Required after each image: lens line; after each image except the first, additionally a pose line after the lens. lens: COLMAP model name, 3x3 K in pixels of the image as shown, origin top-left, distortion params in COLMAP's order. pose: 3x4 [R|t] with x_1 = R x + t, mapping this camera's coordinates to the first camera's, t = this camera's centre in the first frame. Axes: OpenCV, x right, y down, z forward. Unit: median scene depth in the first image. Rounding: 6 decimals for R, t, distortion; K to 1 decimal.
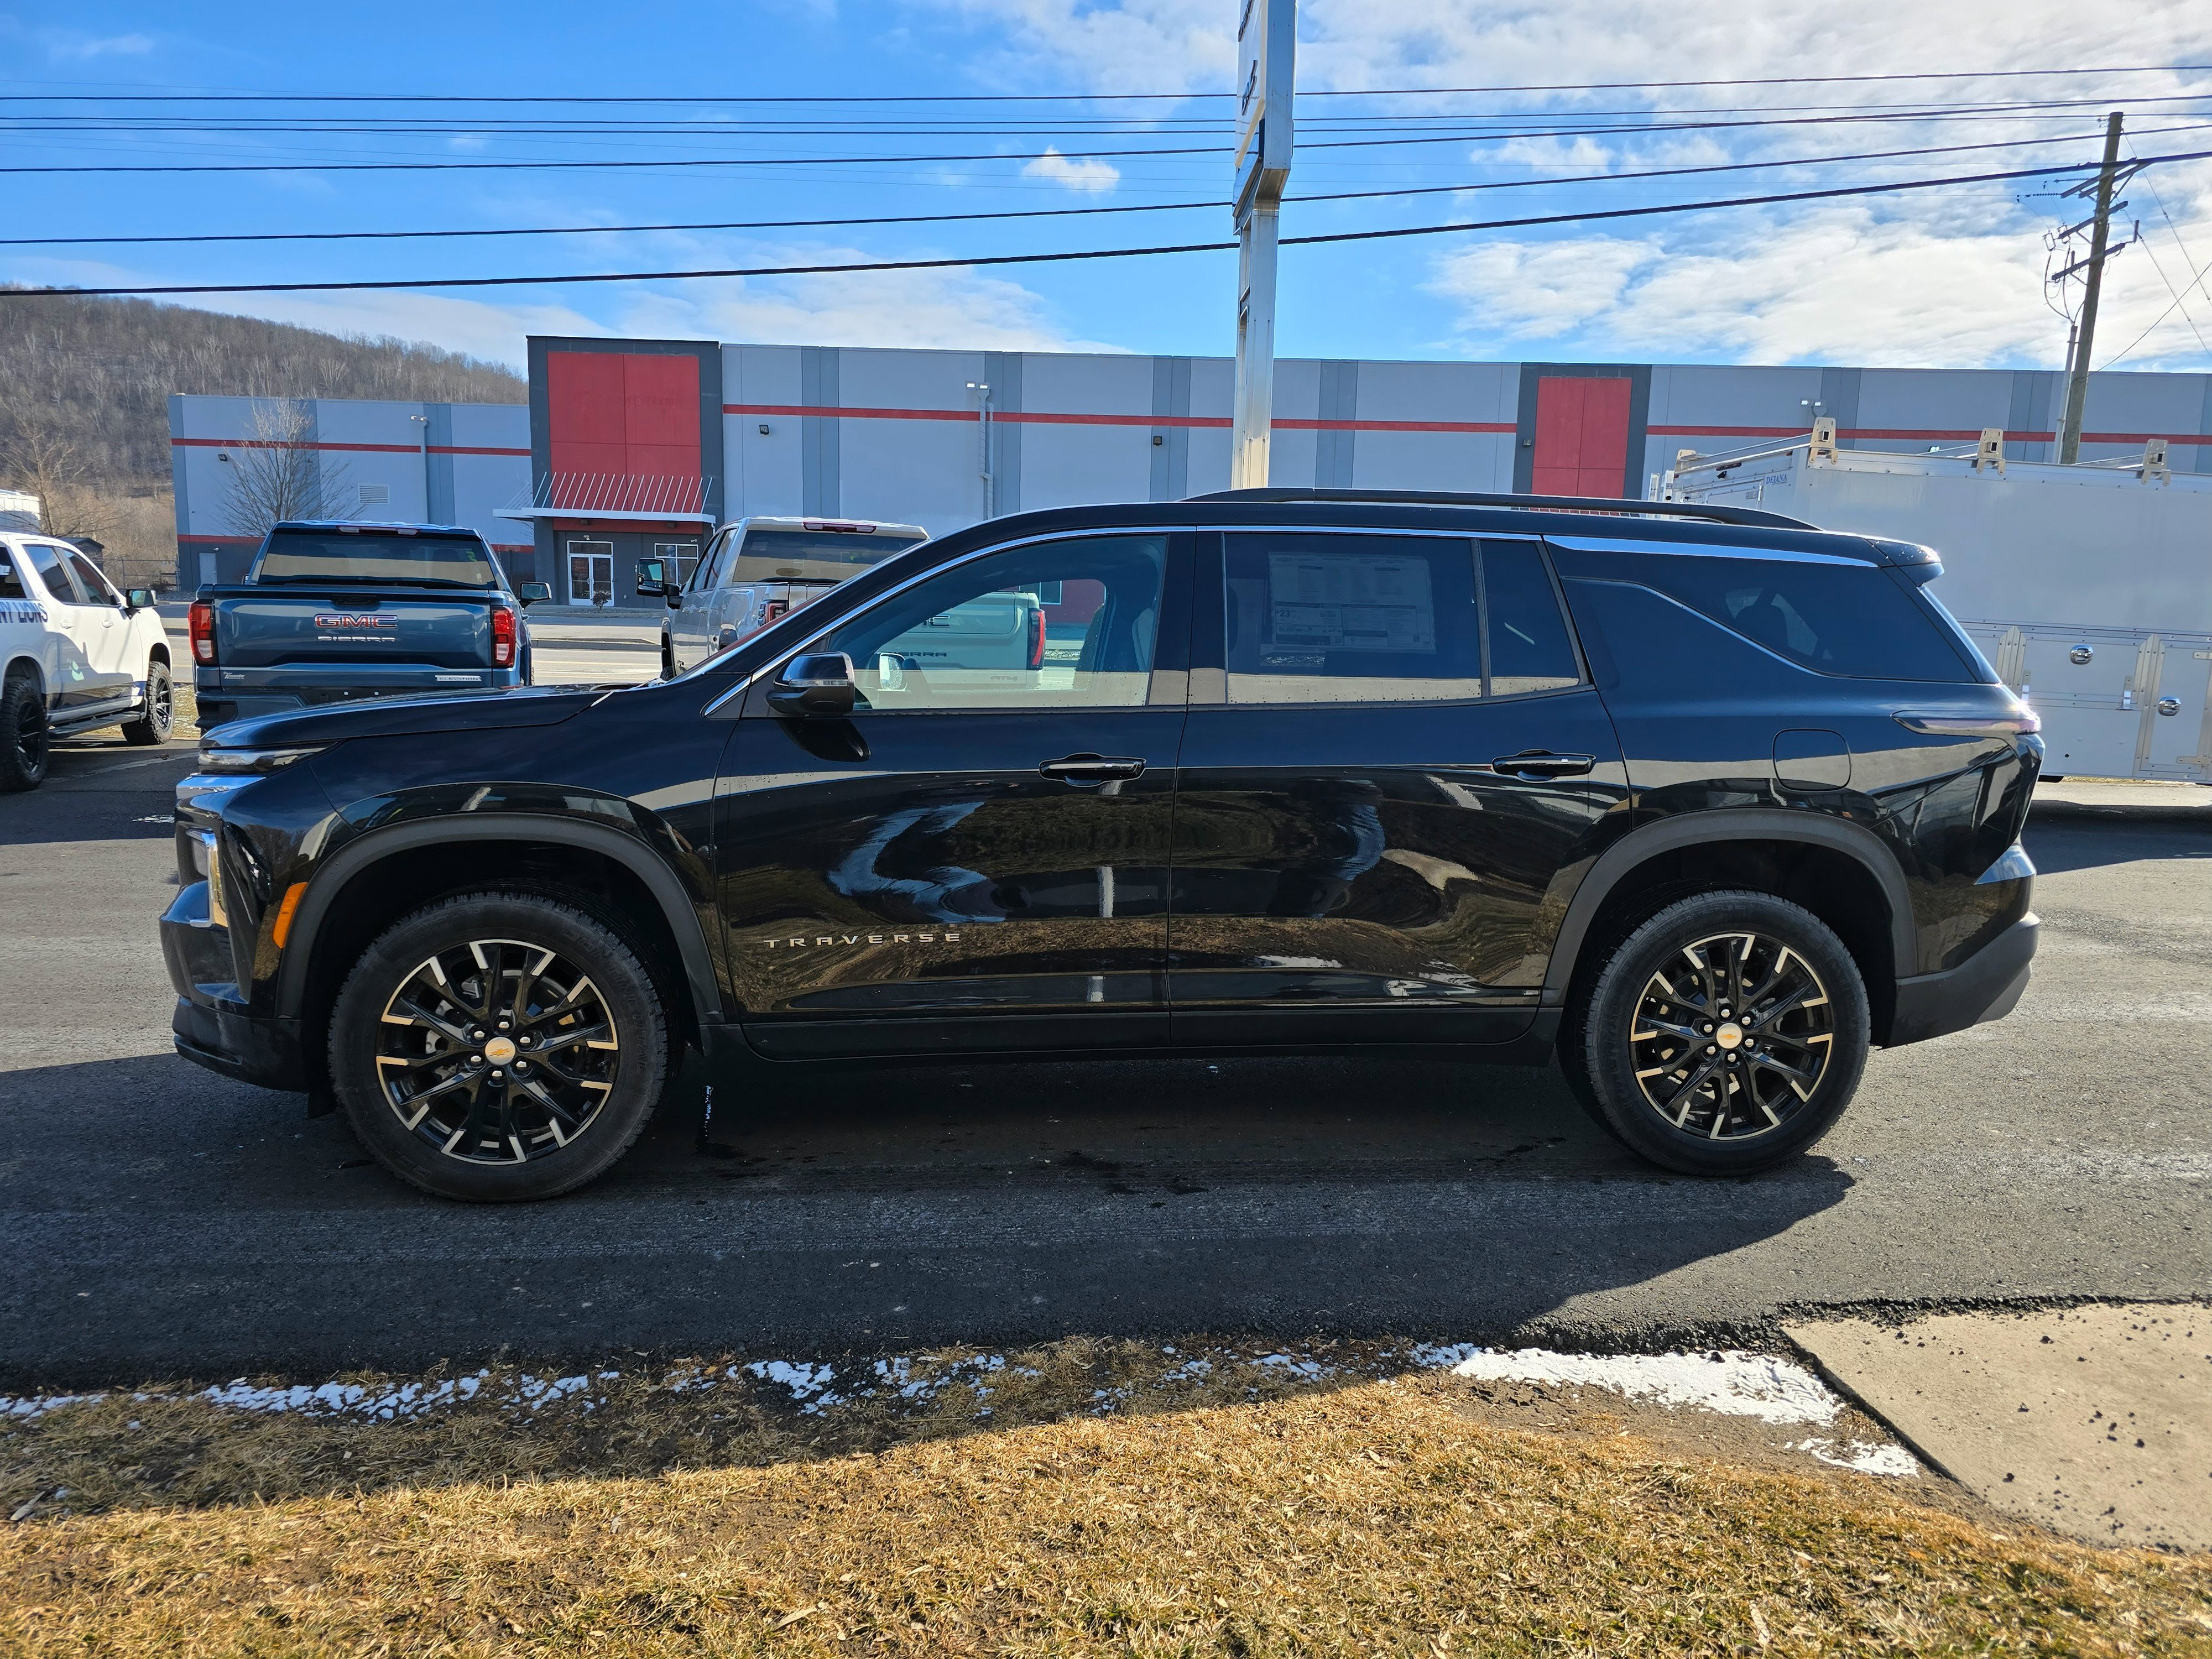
lens RADIAL K [[1508.8, 0, 1088.2], [0, 1508.8, 821.1], [0, 0, 1]] dist [0.034244, -0.018008]
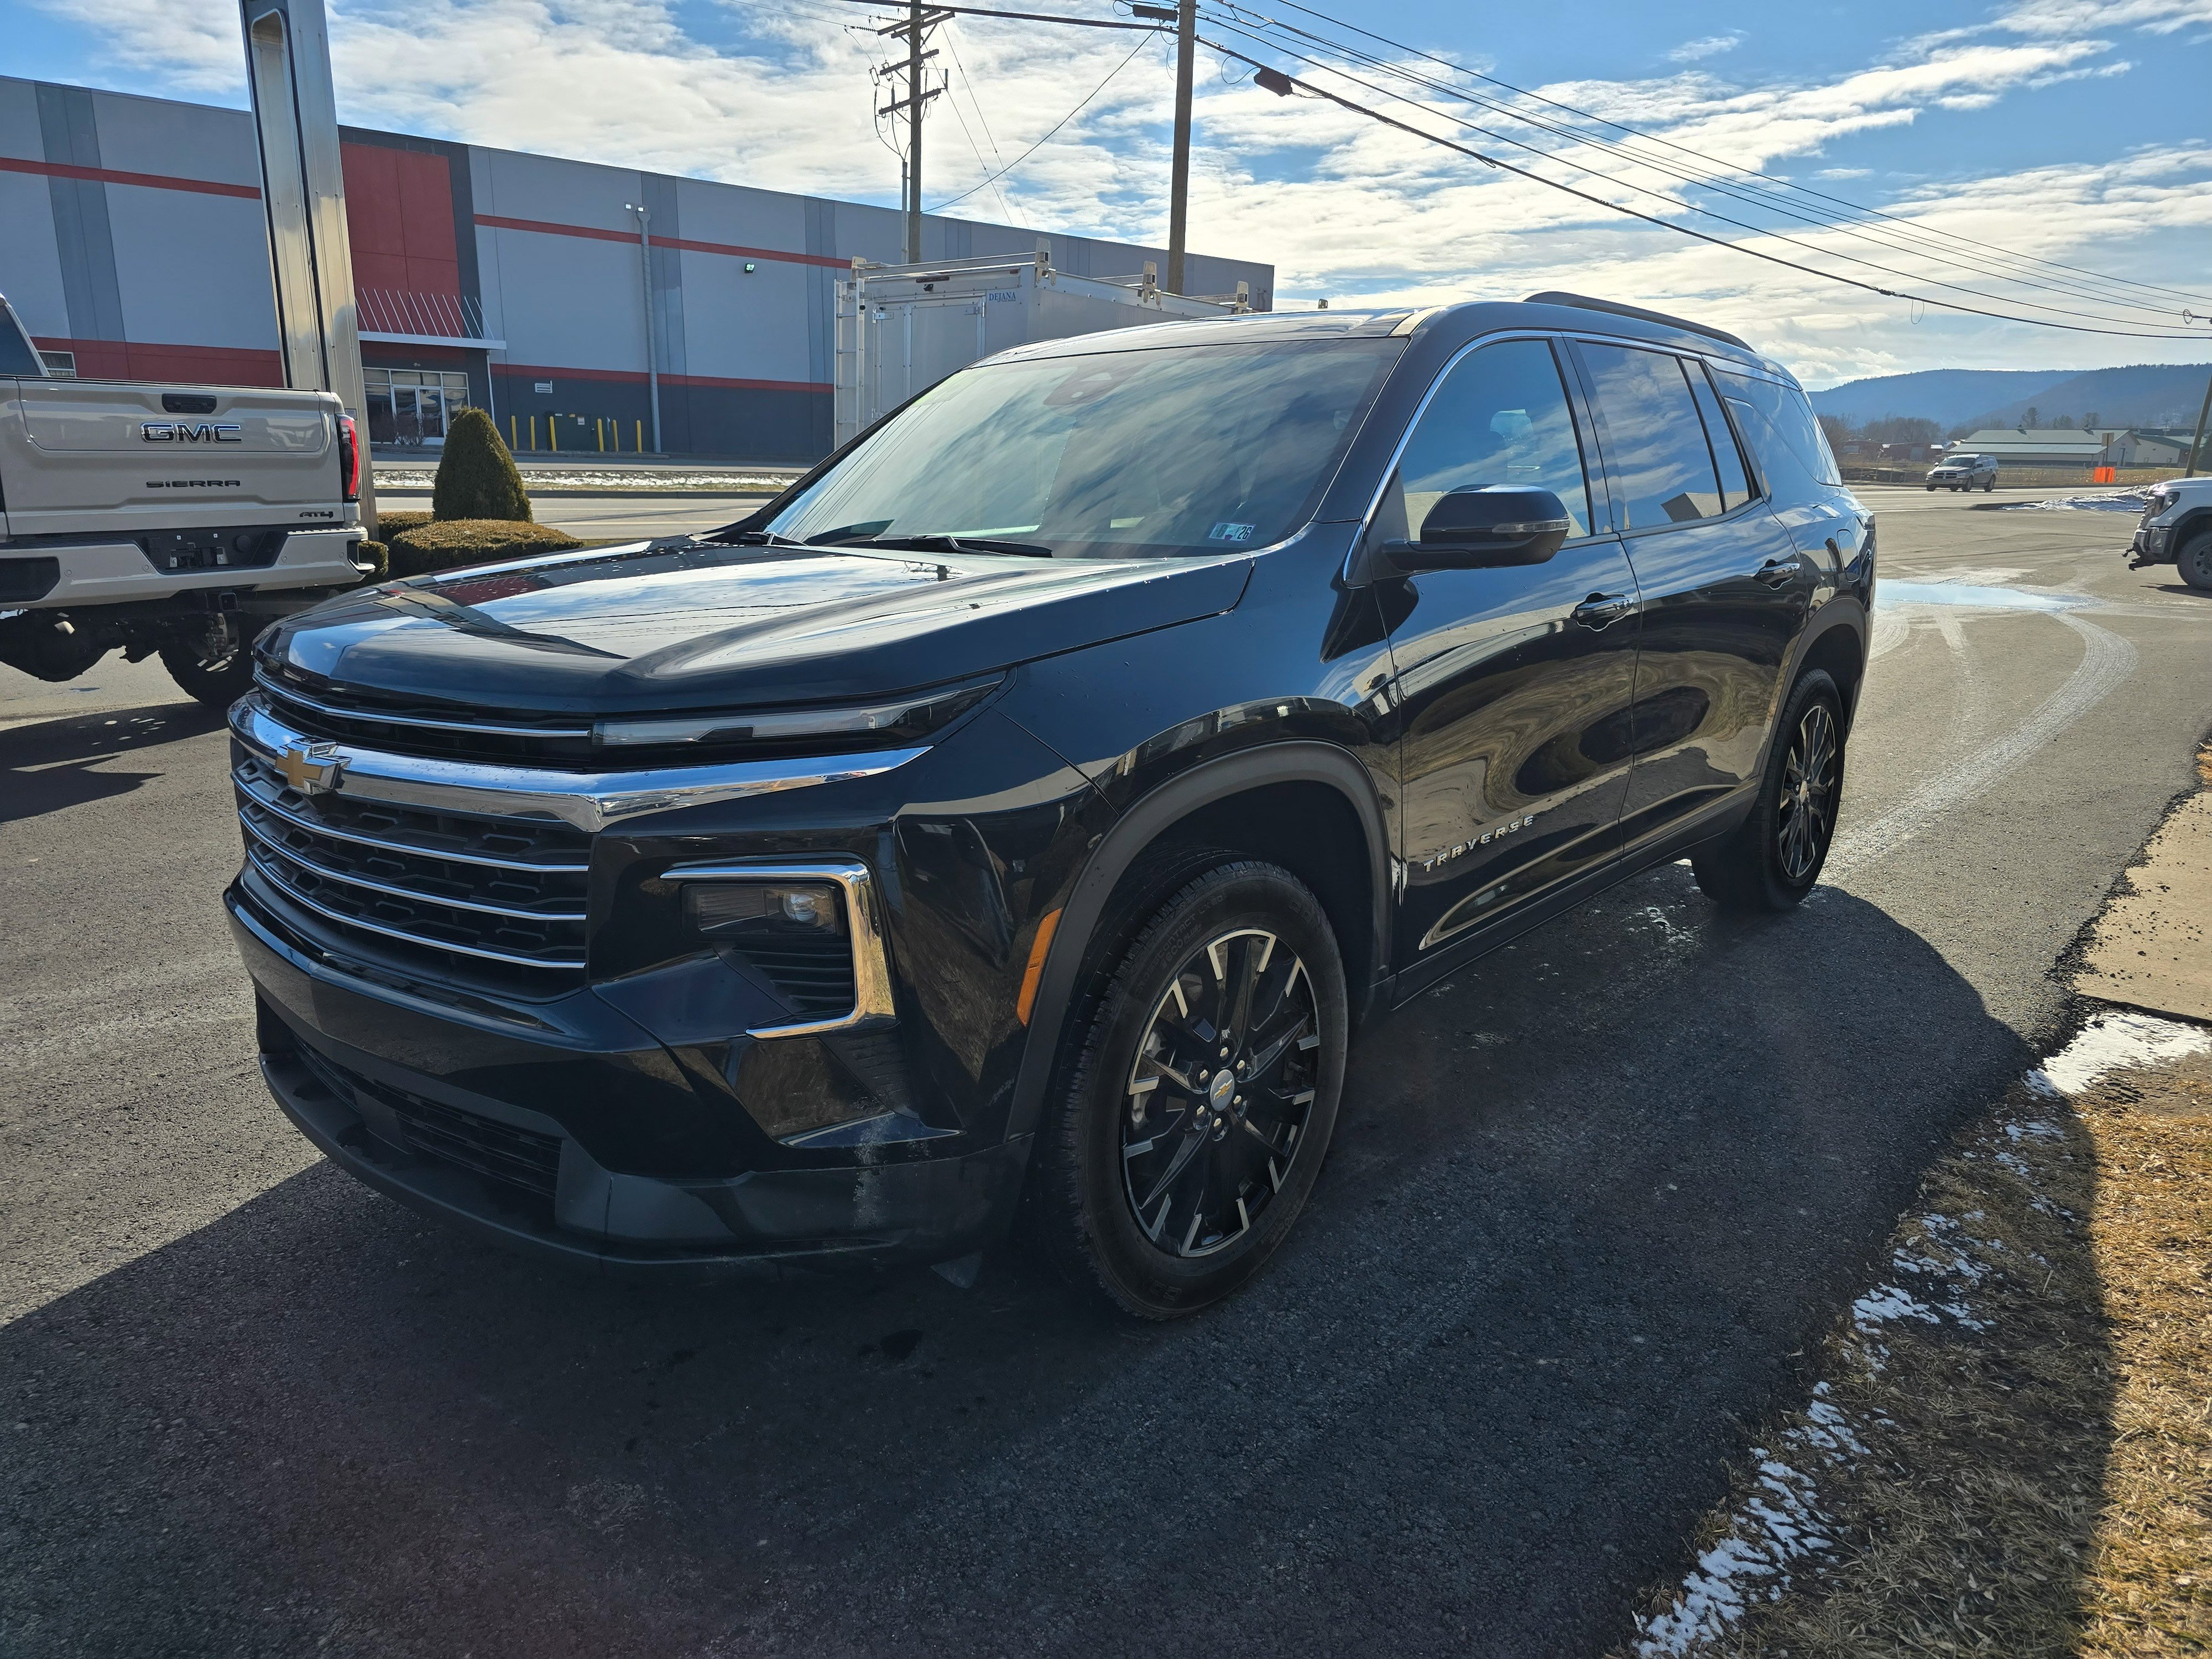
lens RADIAL K [[1508.8, 0, 1021.9], [0, 1508.8, 878.1], [0, 0, 1]] dist [0.034244, -0.018008]
pose [[0.729895, -0.197276, 0.654473, -0.126981], [0.094833, 0.977415, 0.188858, -0.011742], [-0.676949, -0.075781, 0.732119, 0.080523]]
